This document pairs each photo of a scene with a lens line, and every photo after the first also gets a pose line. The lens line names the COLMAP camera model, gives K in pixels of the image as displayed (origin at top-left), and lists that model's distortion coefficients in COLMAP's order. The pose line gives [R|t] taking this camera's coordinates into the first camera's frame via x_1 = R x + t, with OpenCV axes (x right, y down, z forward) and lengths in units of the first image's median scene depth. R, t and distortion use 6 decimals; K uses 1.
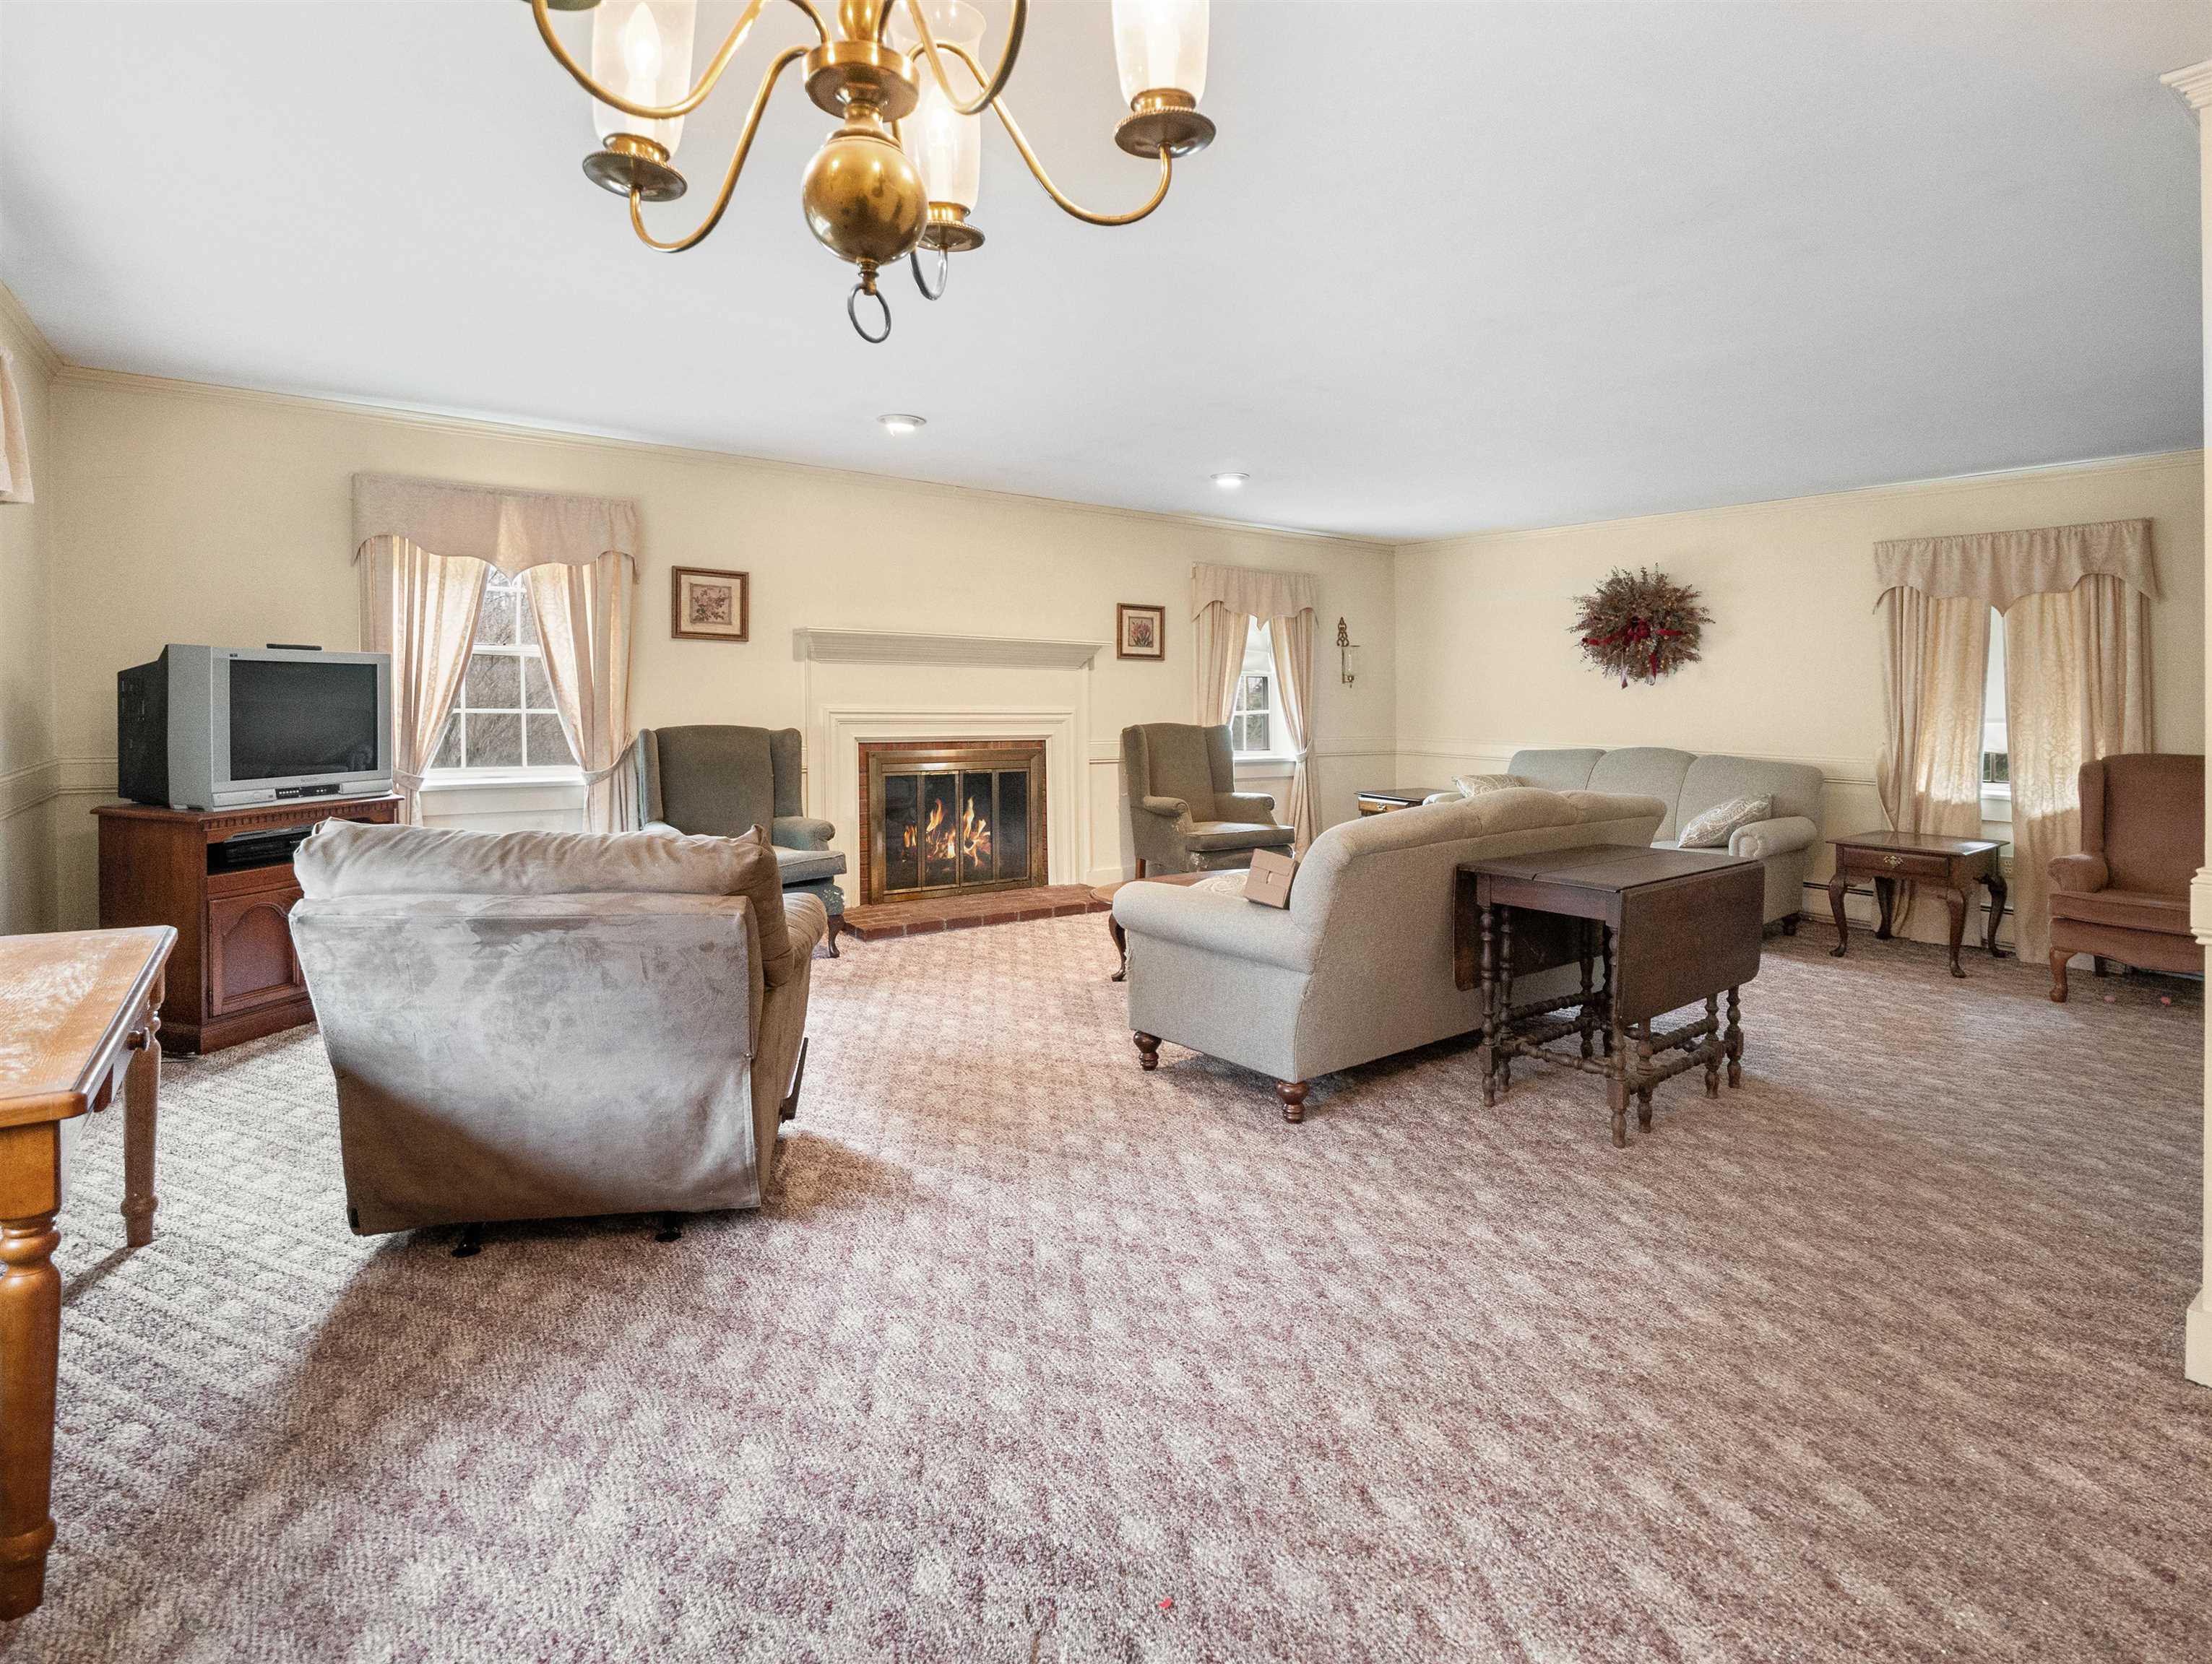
lens RADIAL K [[1072.1, 0, 1106.0], [0, 1072.1, 832.0], [0, 0, 1]] dist [-0.000124, 0.000053]
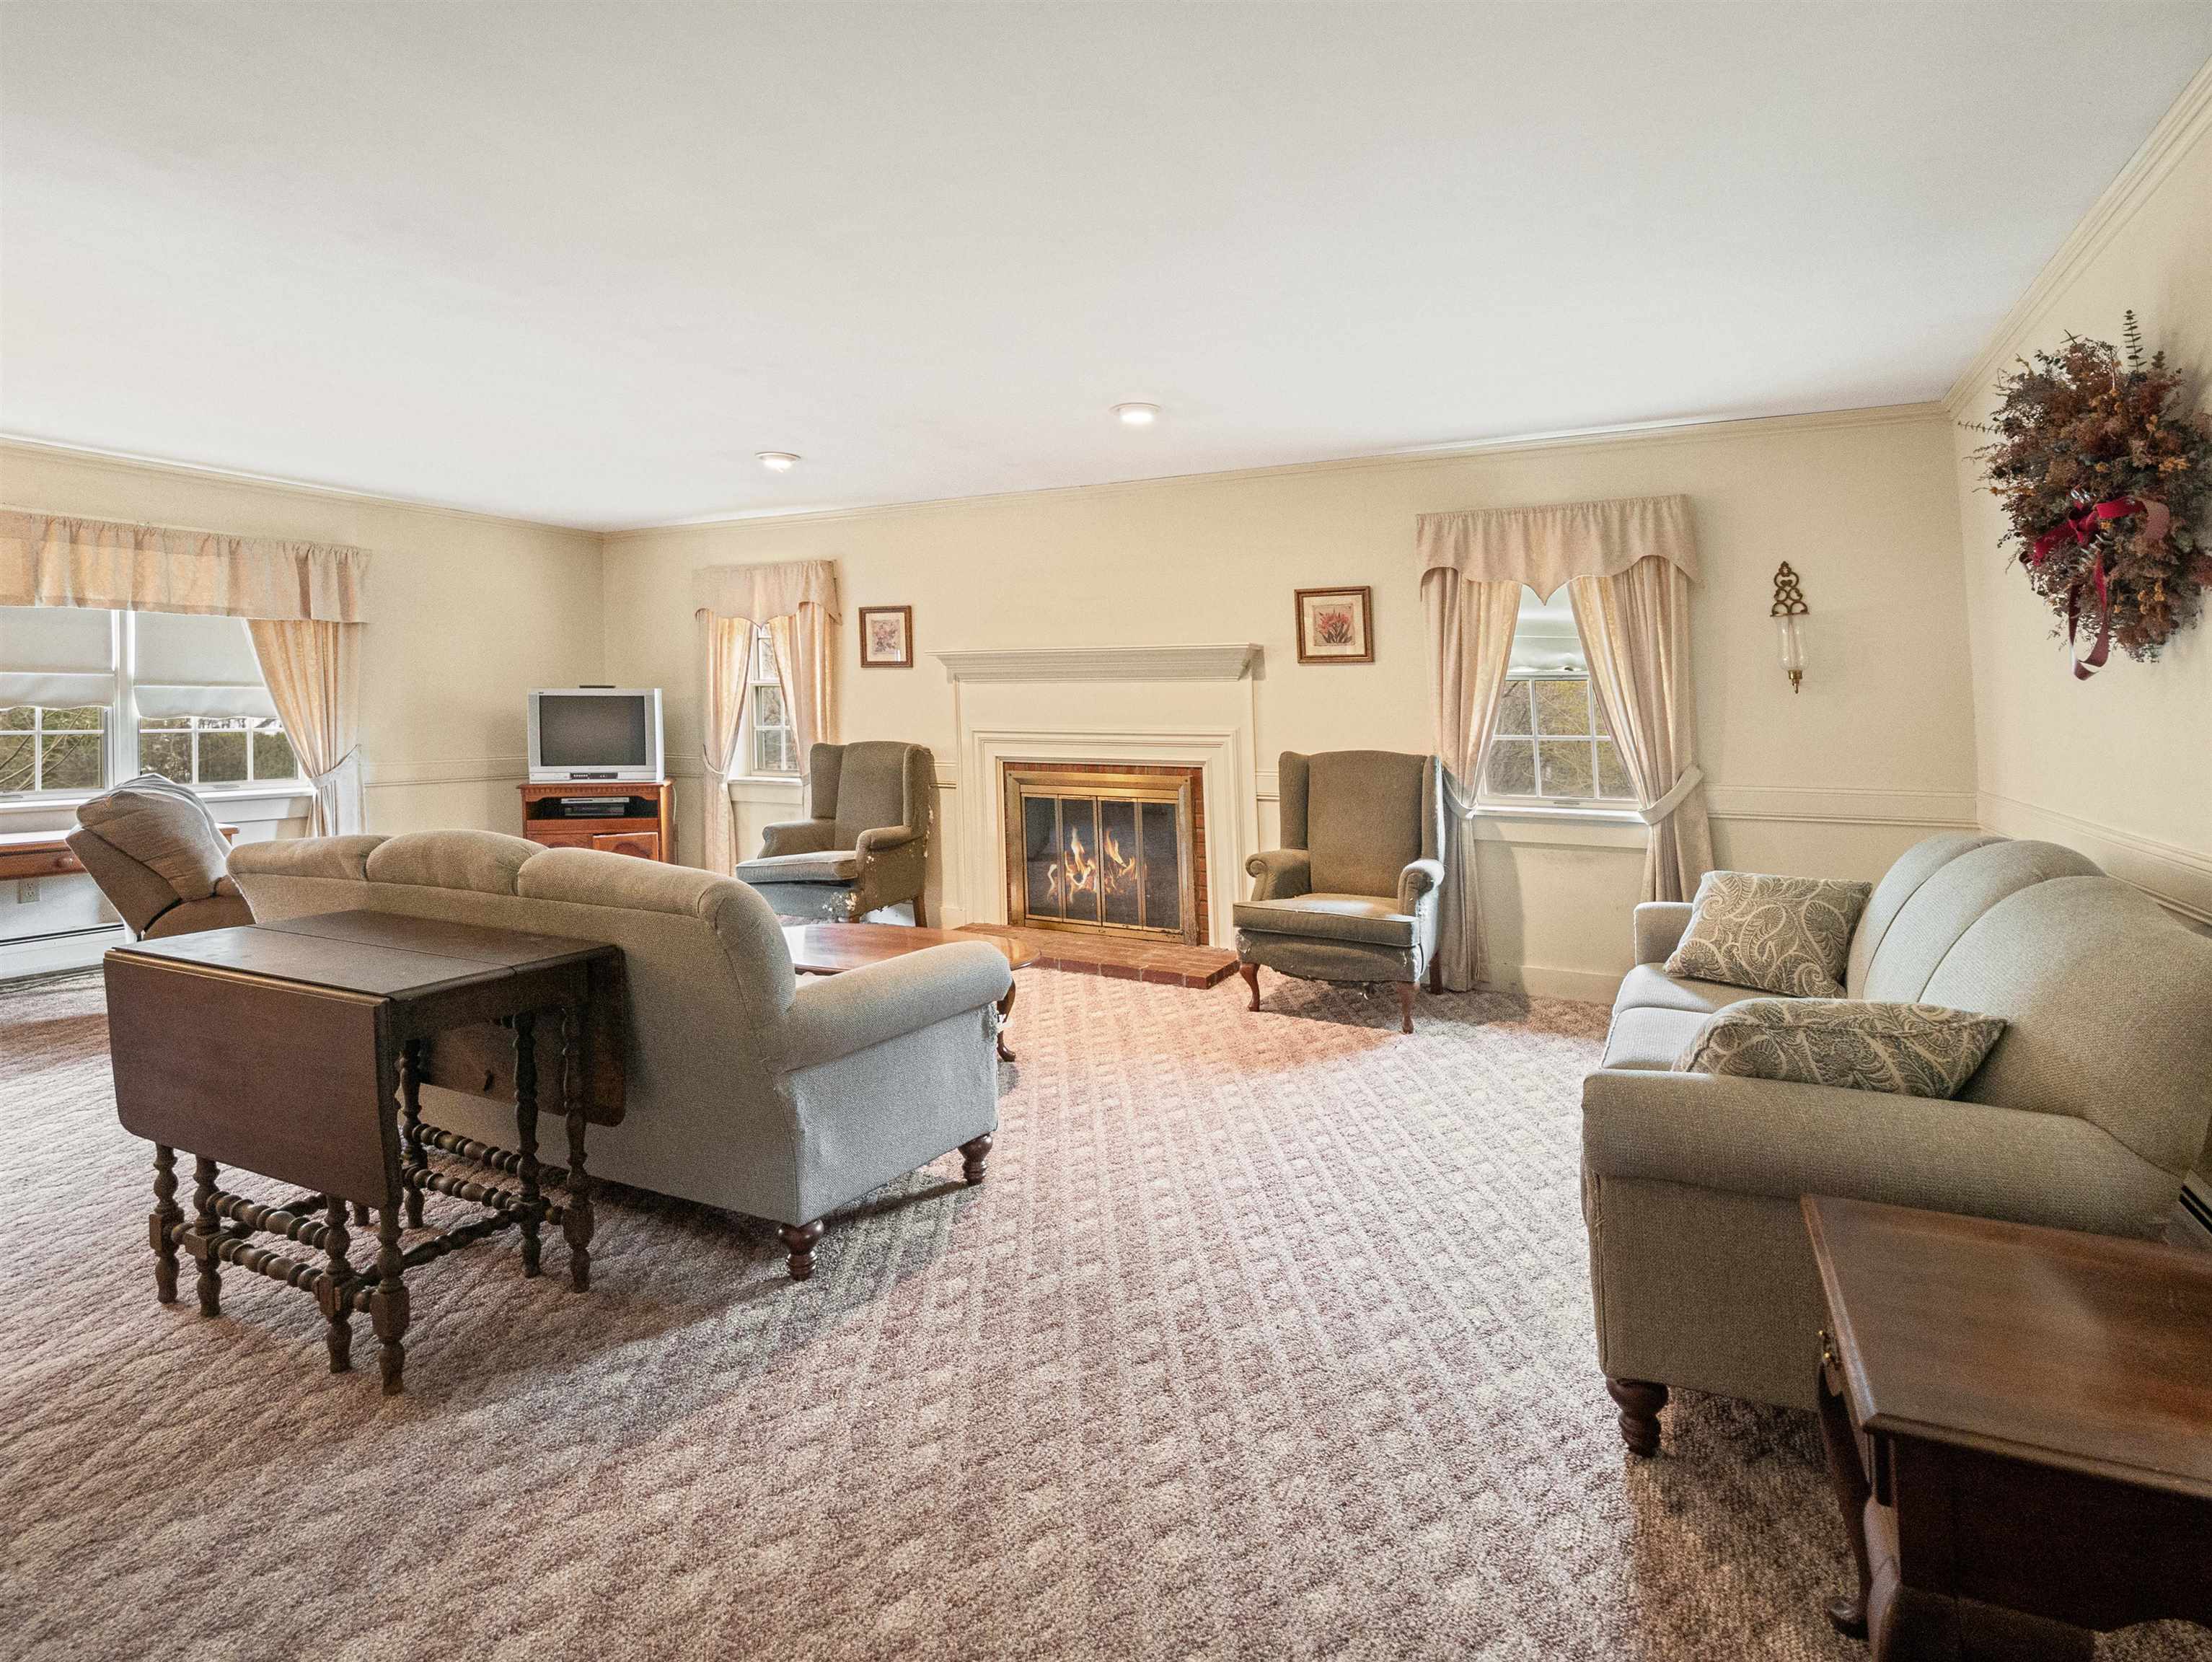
lens RADIAL K [[1150.3, 0, 1106.0], [0, 1150.3, 831.0], [0, 0, 1]] dist [-0.000005, 0.000113]
pose [[0.462841, 0.076444, -0.883139, 0.699501], [-0.110277, 0.993501, 0.028202, -0.054427], [0.879555, 0.084337, 0.468263, 0.533398]]
